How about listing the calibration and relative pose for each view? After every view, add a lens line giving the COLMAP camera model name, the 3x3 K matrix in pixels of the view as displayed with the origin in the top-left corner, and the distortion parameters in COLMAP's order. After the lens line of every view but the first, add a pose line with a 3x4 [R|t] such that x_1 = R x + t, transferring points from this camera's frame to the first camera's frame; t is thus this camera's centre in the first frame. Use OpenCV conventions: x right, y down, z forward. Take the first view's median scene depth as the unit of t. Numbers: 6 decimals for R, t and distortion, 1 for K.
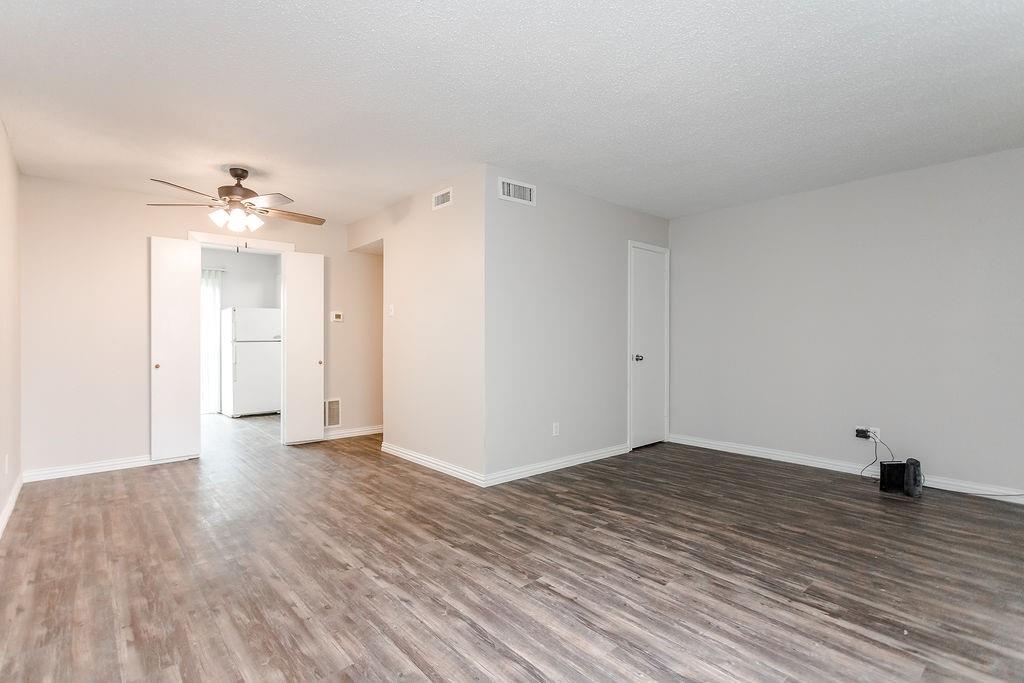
lens RADIAL K [[486.9, 0, 510.4], [0, 486.9, 339.6], [0, 0, 1]] dist [0.001582, 0.000015]
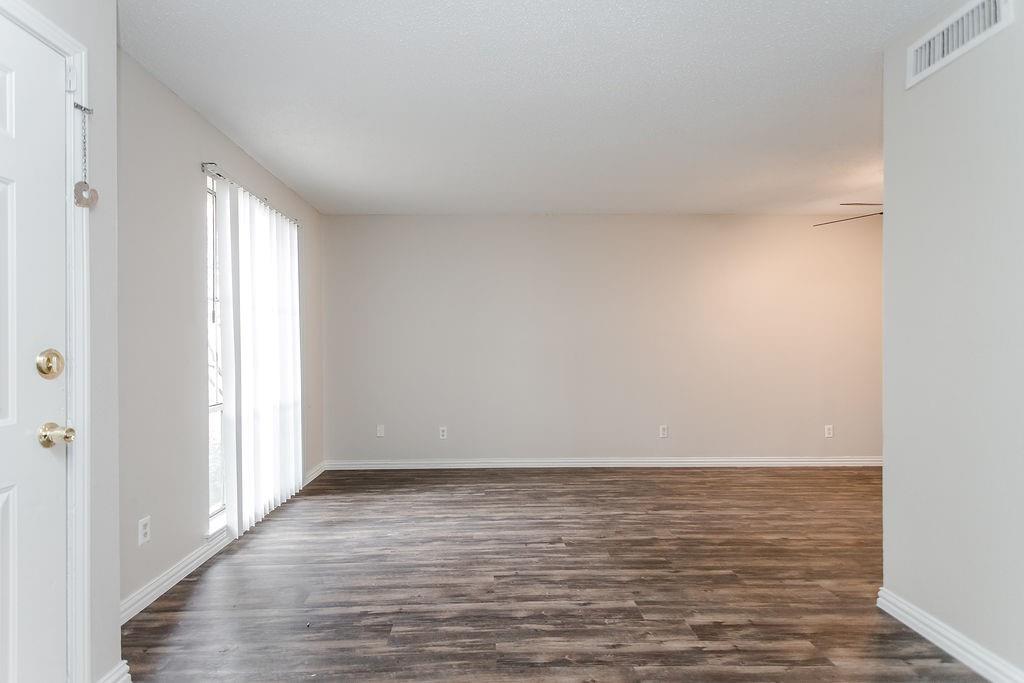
lens RADIAL K [[495.8, 0, 492.4], [0, 495.8, 347.2], [0, 0, 1]] dist [0.002678, 0.000670]
pose [[-0.646673, 0.004878, -0.762752, 0.970172], [0.004312, 0.999987, 0.002740, -0.017071], [0.762755, -0.001517, -0.646685, 1.422925]]
